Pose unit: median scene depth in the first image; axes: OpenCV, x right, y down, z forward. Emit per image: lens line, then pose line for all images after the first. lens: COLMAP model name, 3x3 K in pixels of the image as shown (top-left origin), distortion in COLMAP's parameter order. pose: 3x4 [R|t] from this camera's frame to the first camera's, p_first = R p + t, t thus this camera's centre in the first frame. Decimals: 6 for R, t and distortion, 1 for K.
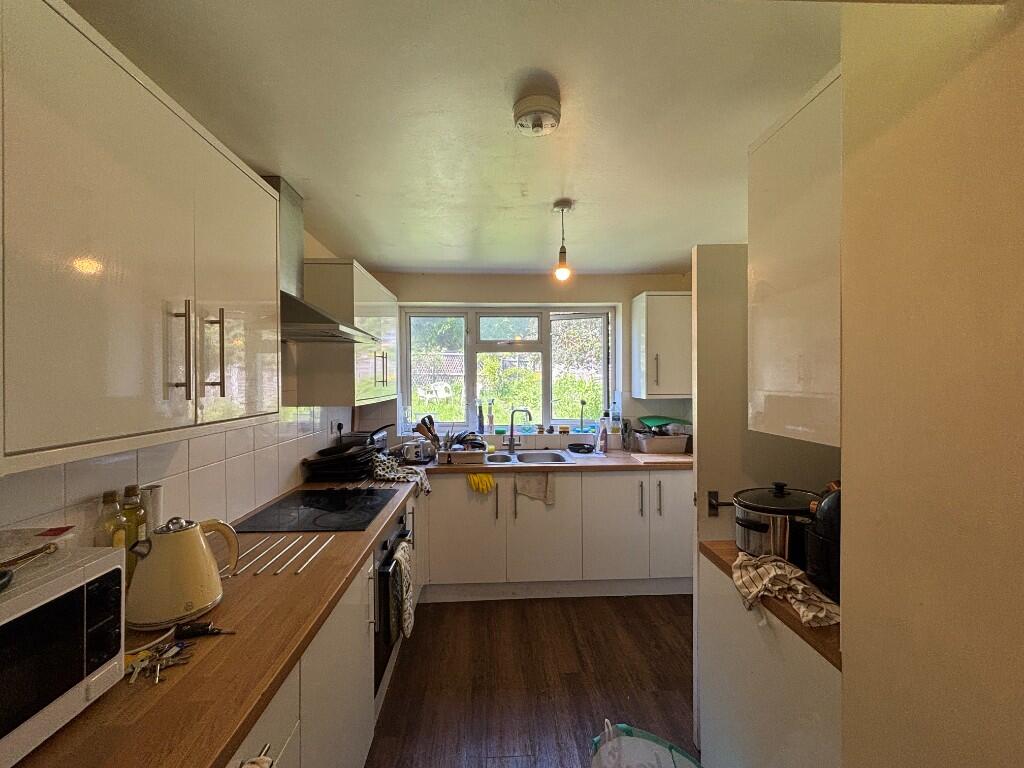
lens RADIAL K [[408.5, 0, 512.0], [0, 408.5, 384.0], [0, 0, 1]] dist [0.001936, -0.000004]
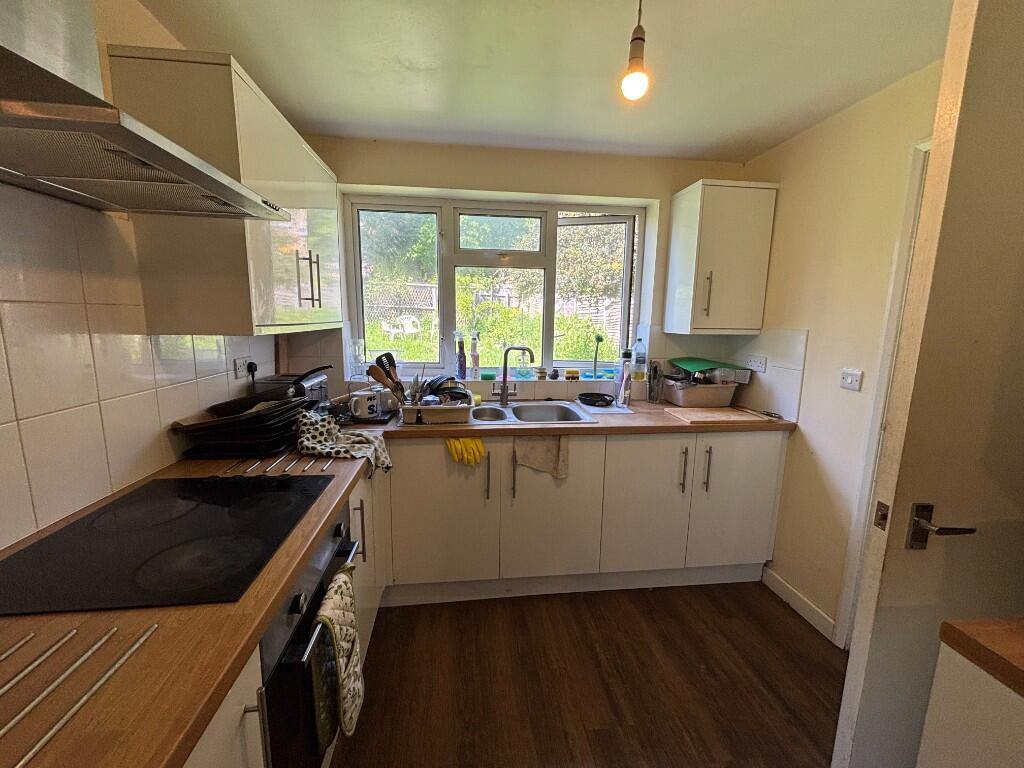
lens RADIAL K [[408.5, 0, 512.0], [0, 408.5, 384.0], [0, 0, 1]] dist [0.001936, -0.000004]
pose [[0.997147, 0.008528, 0.074999, -0.047556], [-0.019709, 0.988544, 0.149639, 0.022094], [-0.072864, -0.150691, 0.985892, 0.307113]]
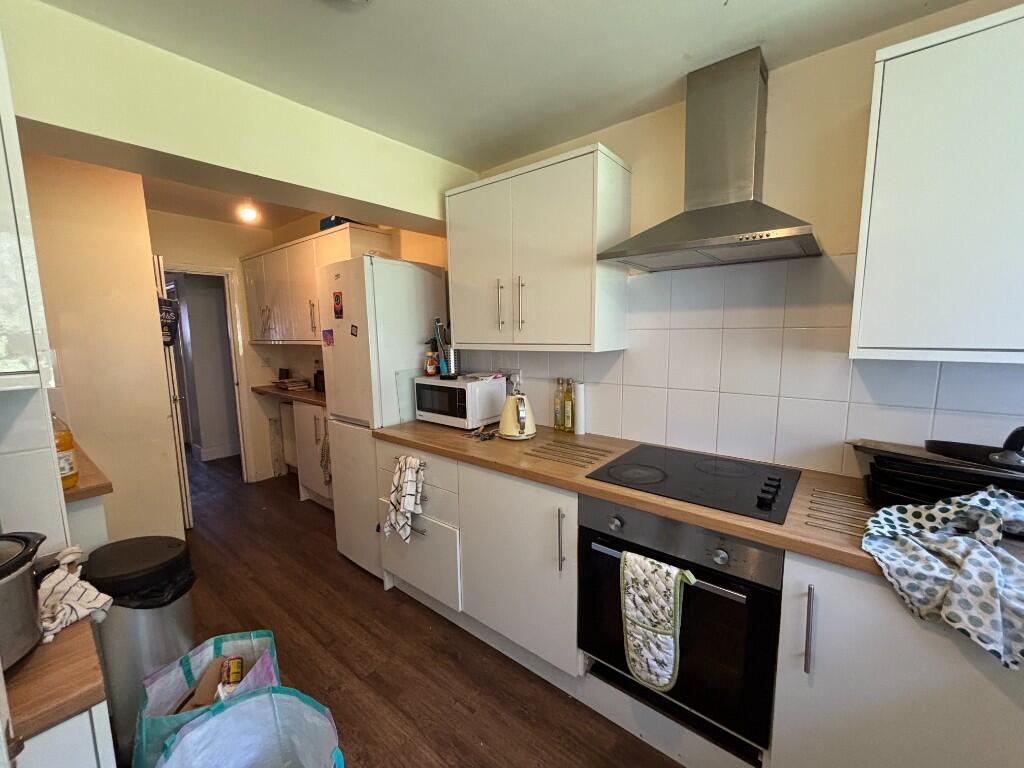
lens RADIAL K [[408.5, 0, 512.0], [0, 408.5, 384.0], [0, 0, 1]] dist [0.001936, -0.000004]
pose [[-0.668608, 0.107625, -0.735785, 0.231240], [0.007227, 0.990365, 0.138296, 0.008740], [0.743580, 0.087149, -0.662944, 0.815544]]
